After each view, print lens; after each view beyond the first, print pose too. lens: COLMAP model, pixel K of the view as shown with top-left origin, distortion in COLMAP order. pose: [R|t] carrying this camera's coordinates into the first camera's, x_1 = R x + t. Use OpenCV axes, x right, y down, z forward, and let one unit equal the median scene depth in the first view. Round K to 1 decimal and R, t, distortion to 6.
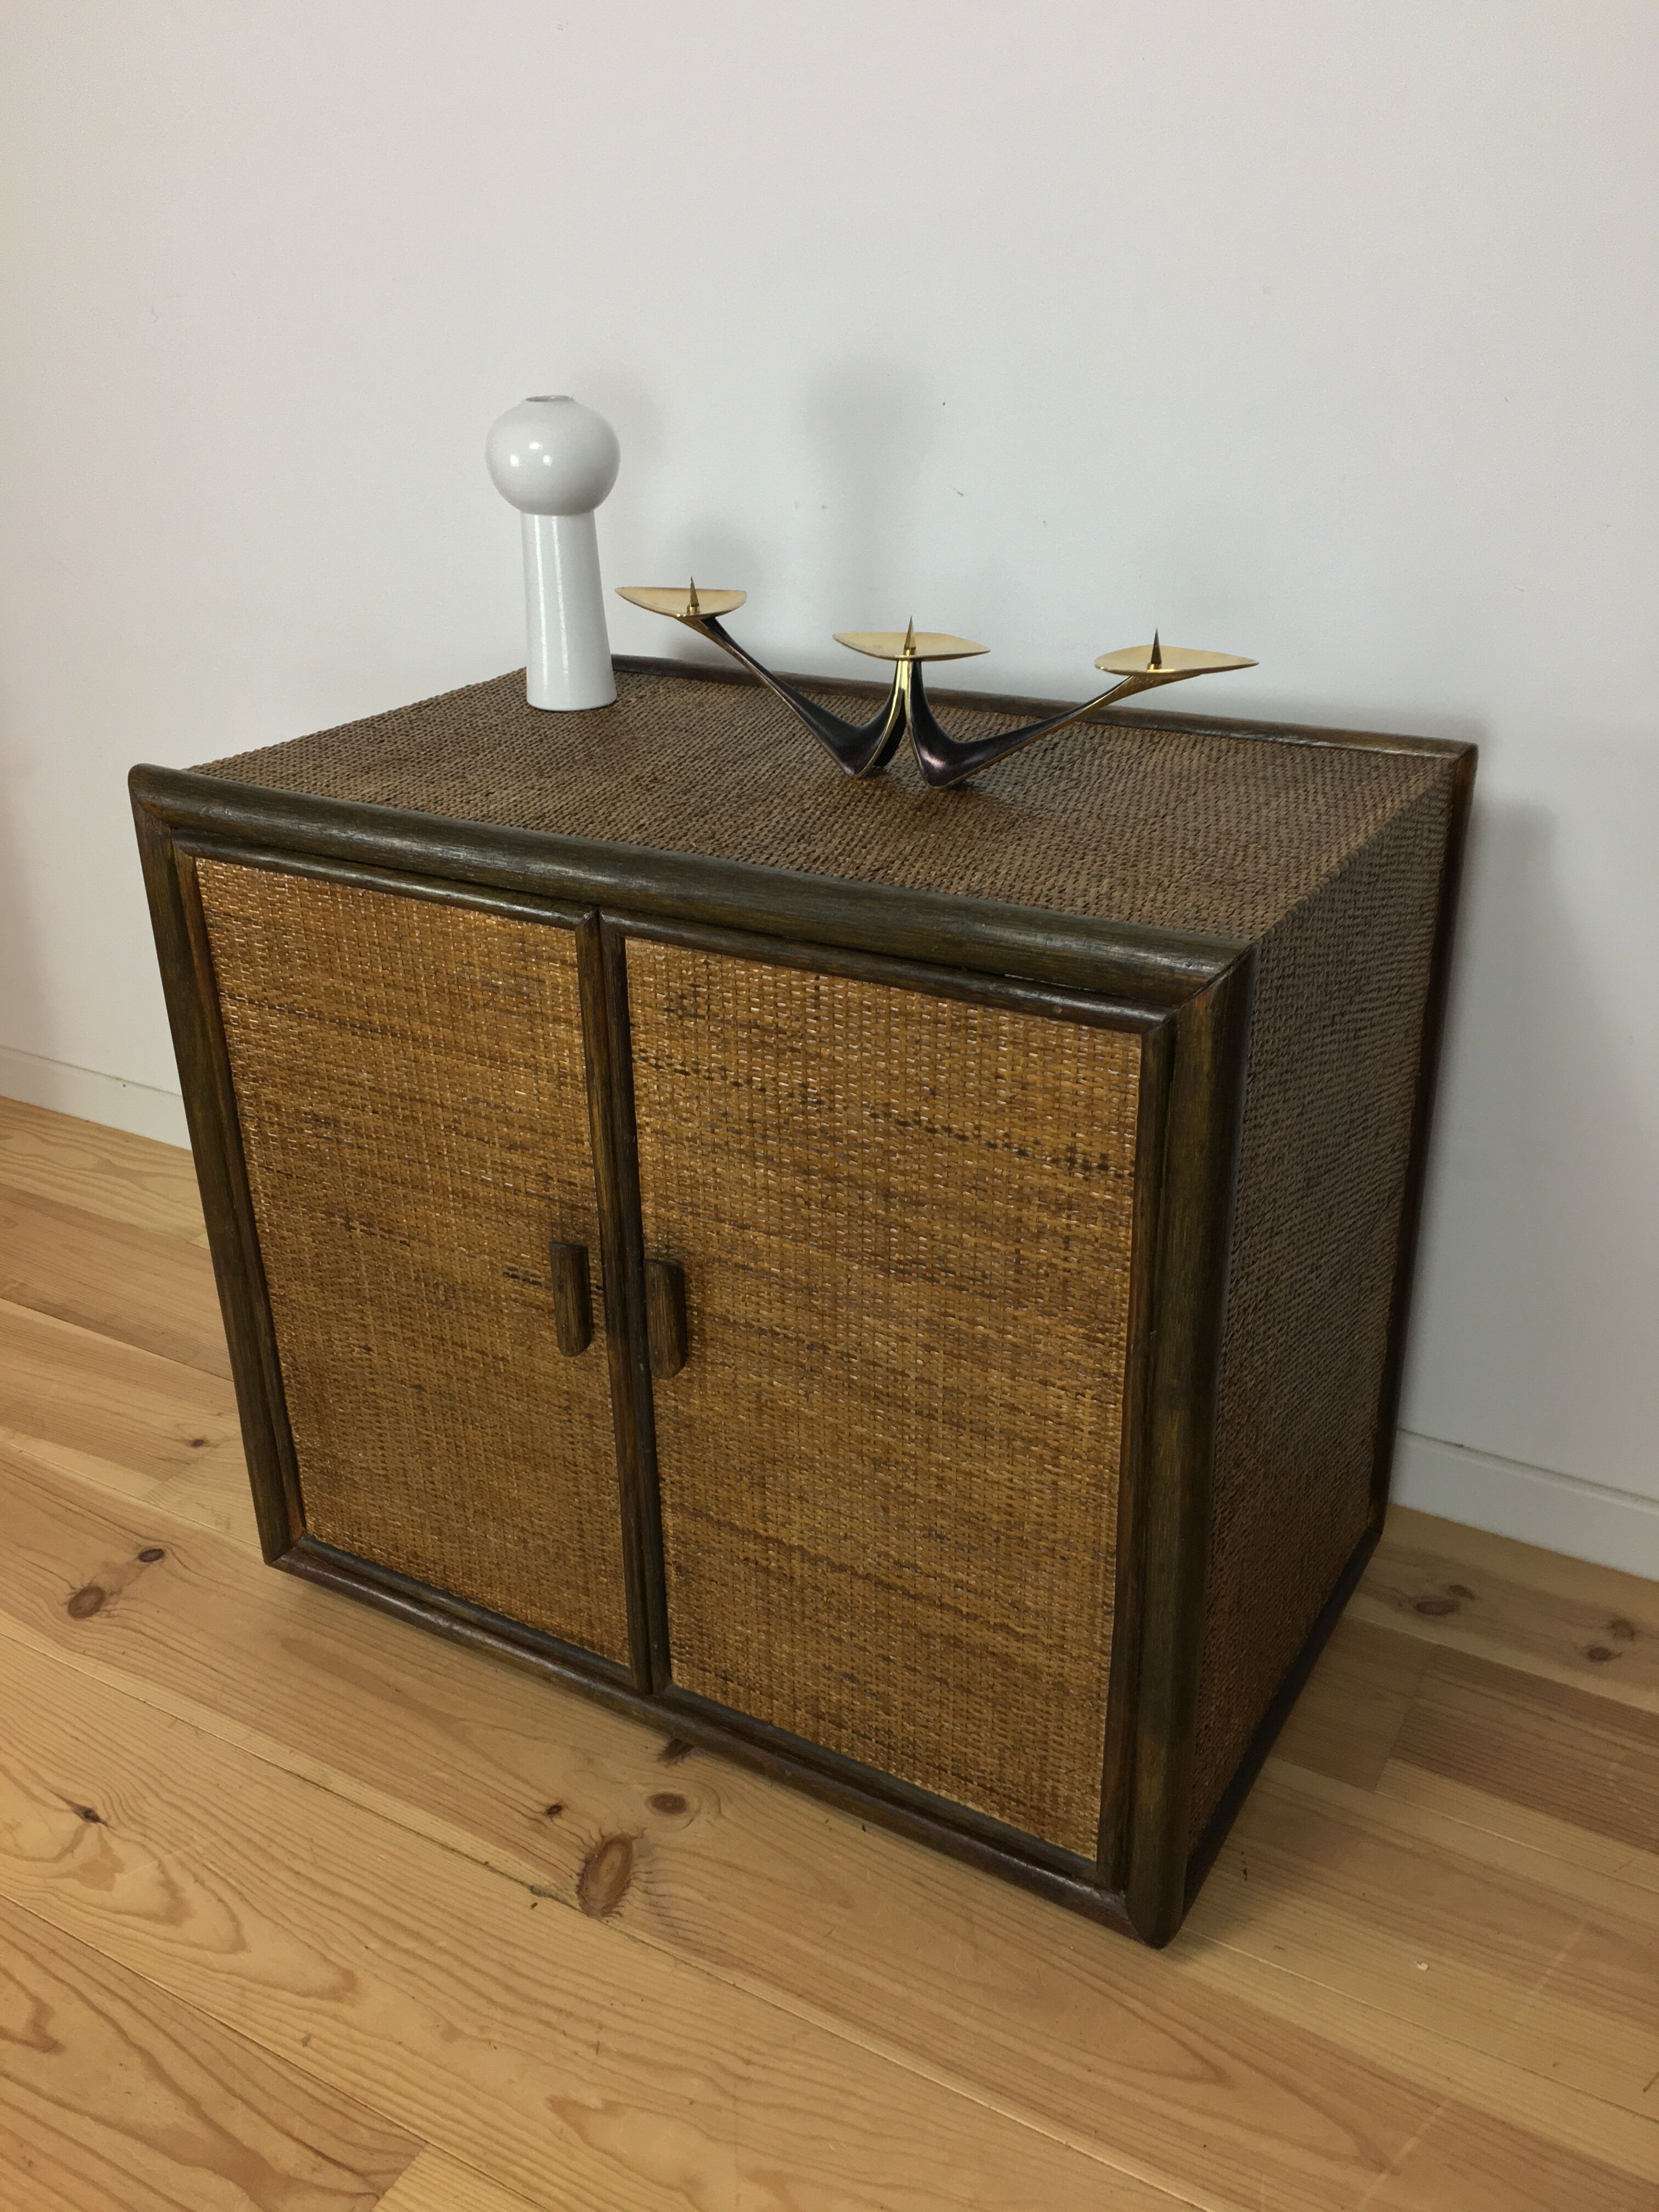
lens RADIAL K [[1891.5, 0, 829.5], [0, 1891.5, 1106.0], [0, 0, 1]] dist [0.072023, -0.125457]
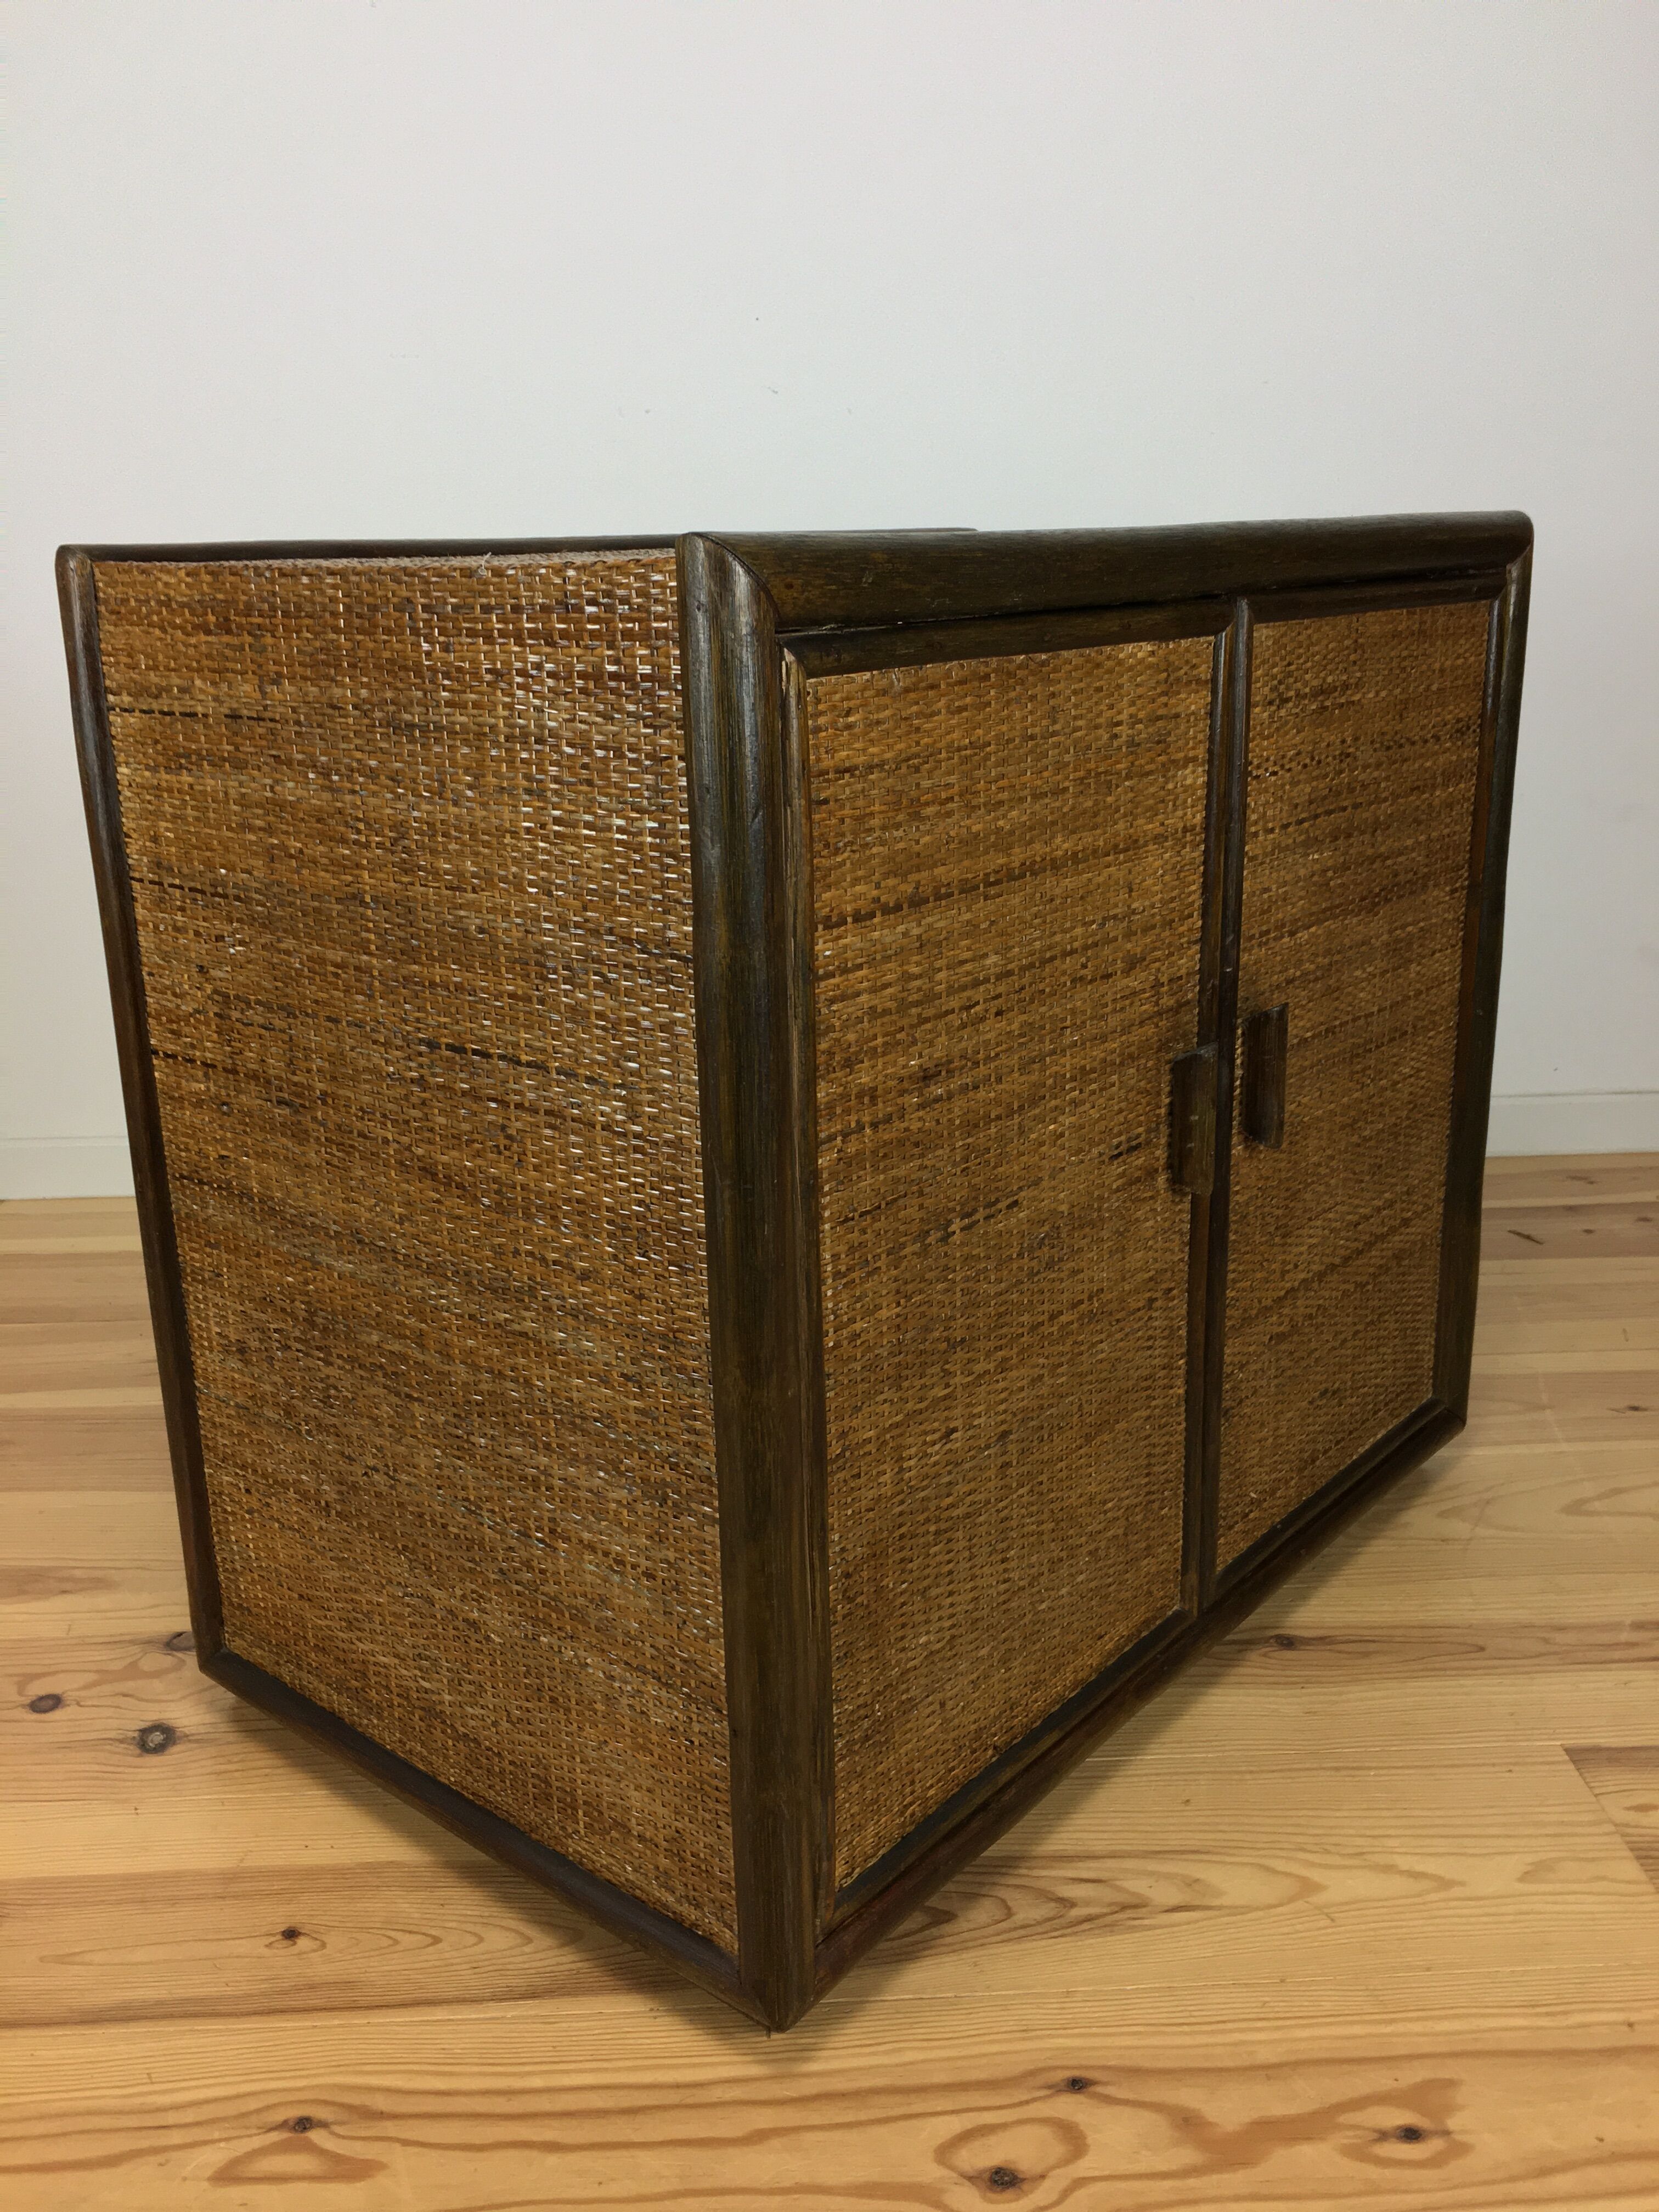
lens RADIAL K [[1895.0, 0, 832.3], [0, 1895.0, 1110.9], [0, 0, 1]] dist [0.078670, -0.136610]
pose [[0.166923, -0.269653, 0.948380, -0.962304], [0.430527, 0.885265, 0.175931, -0.118466], [-0.887008, 0.378936, 0.263864, 0.937740]]
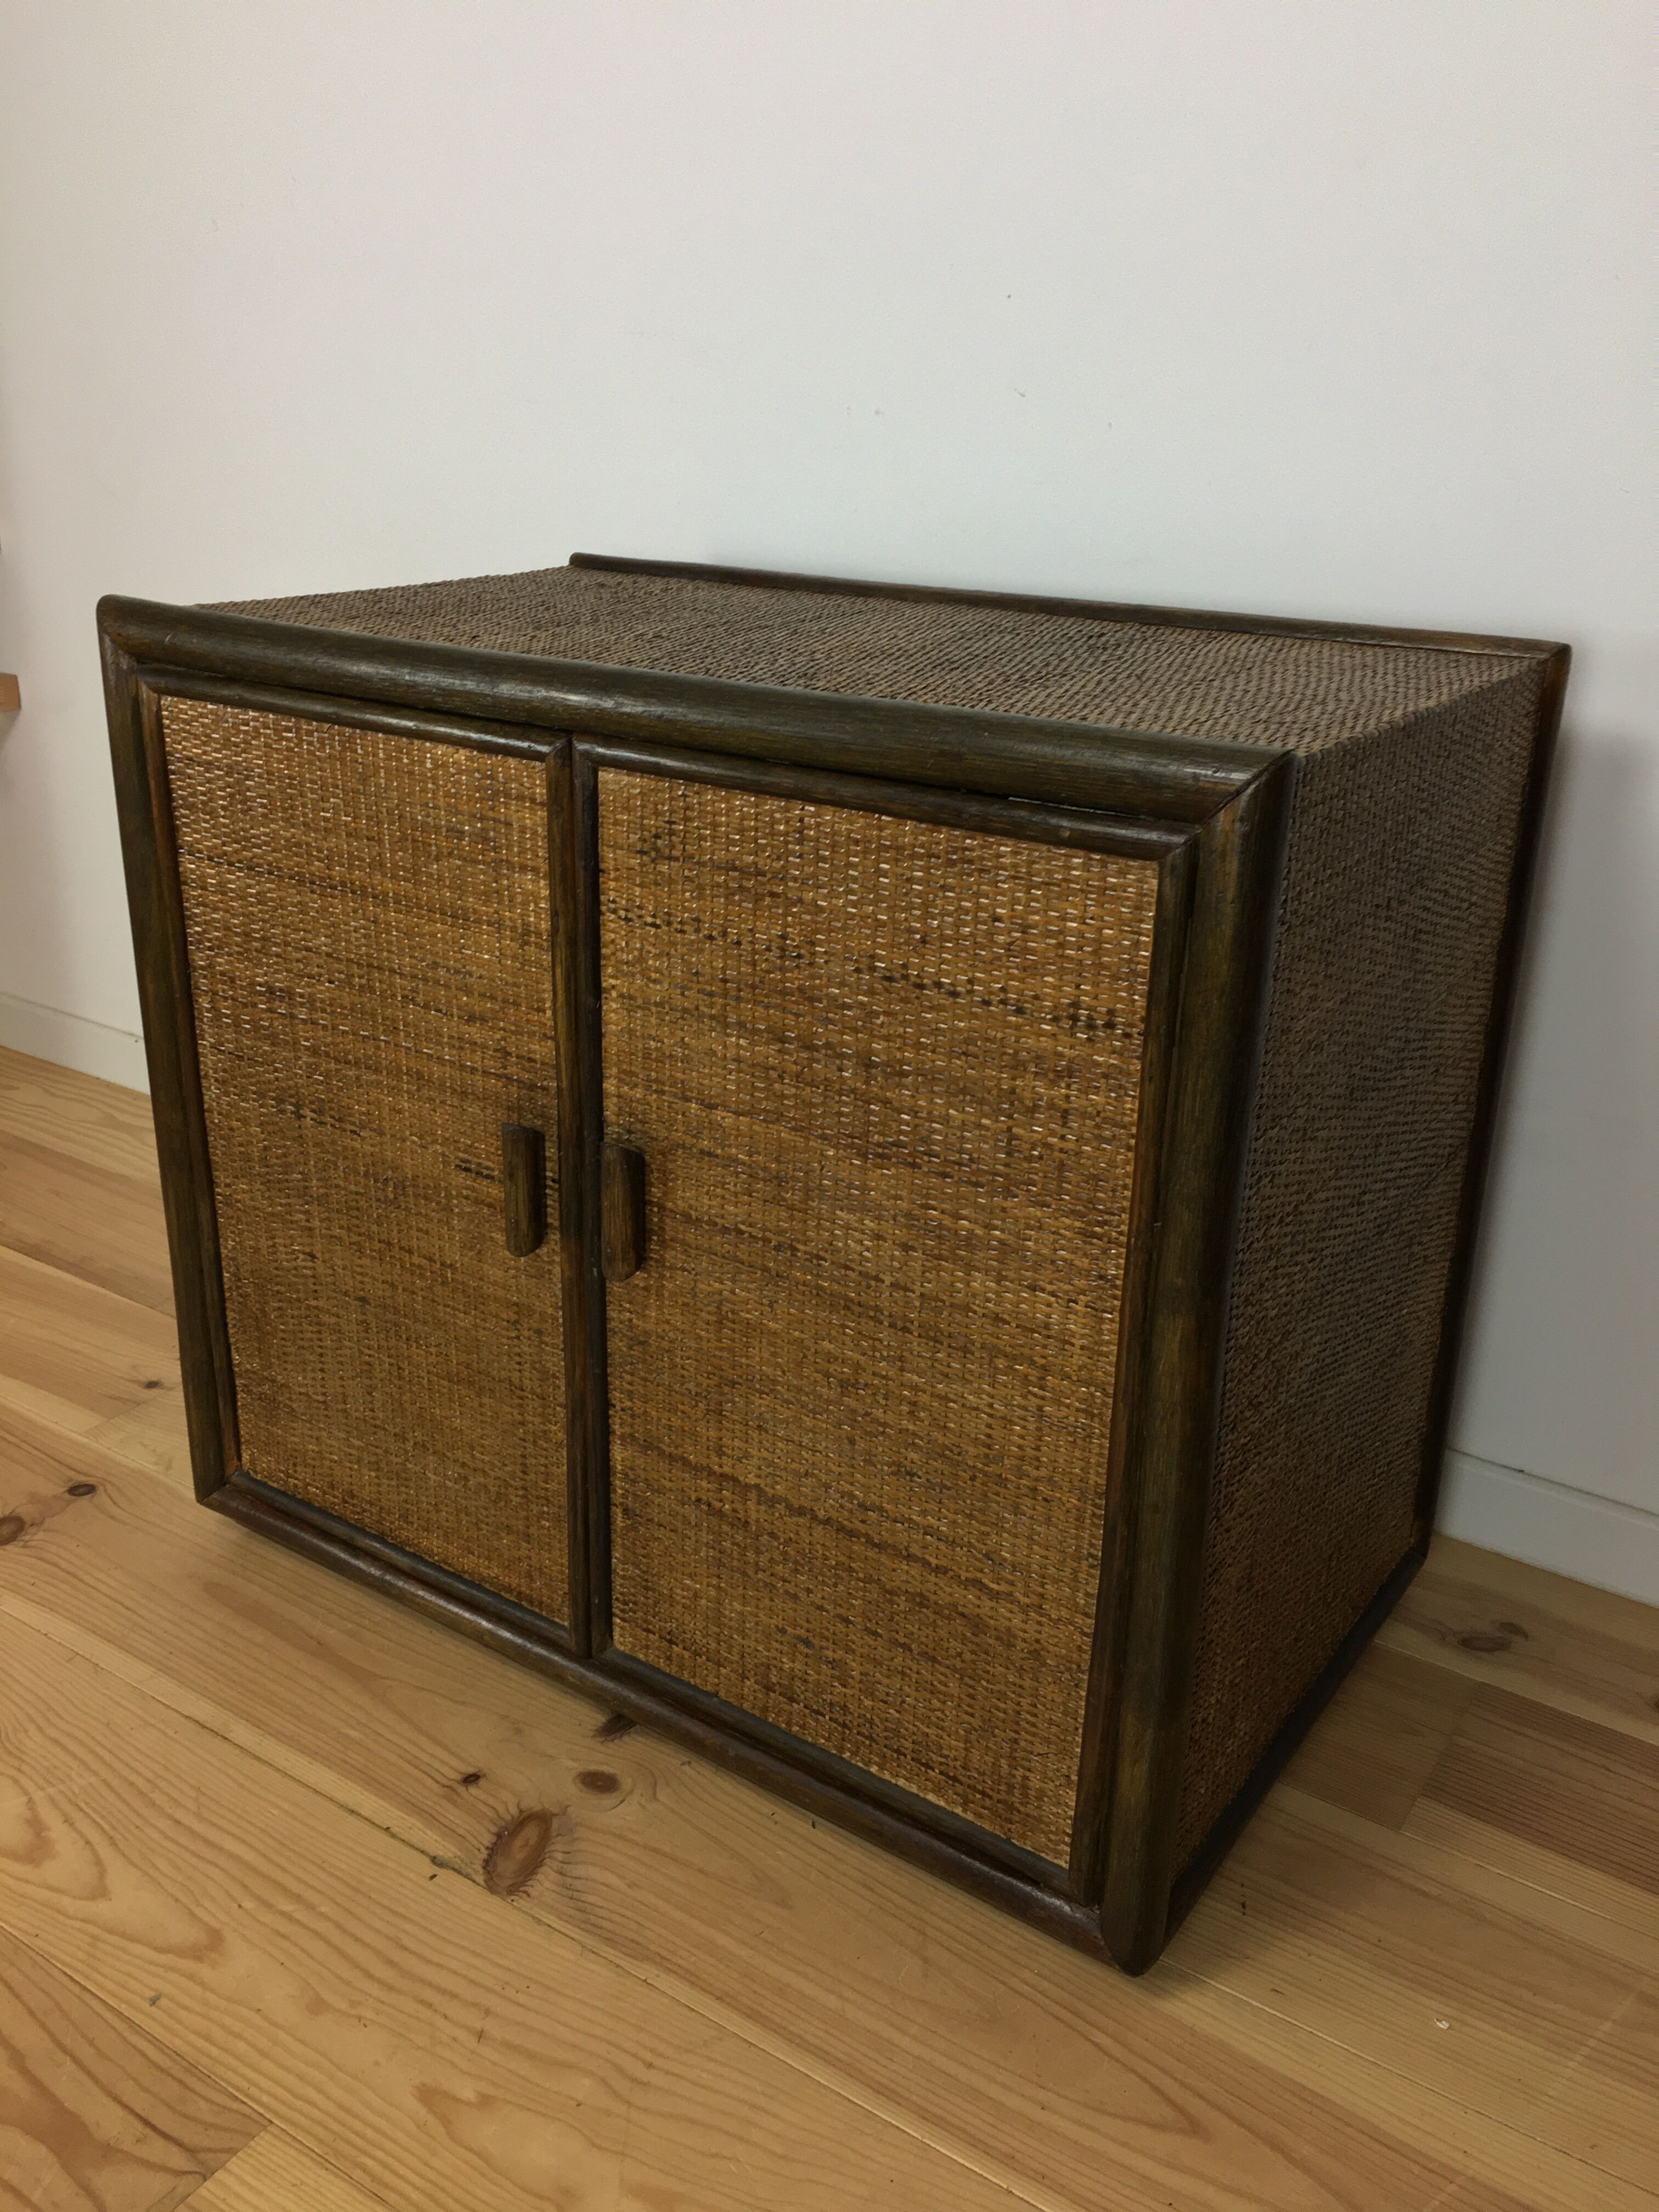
lens RADIAL K [[1891.5, 0, 829.5], [0, 1891.5, 1106.0], [0, 0, 1]] dist [0.072023, -0.125457]
pose [[0.996991, 0.063233, -0.044838, 0.047632], [-0.065815, 0.996105, -0.058676, 0.106610], [0.040953, 0.061450, 0.997270, 0.106391]]
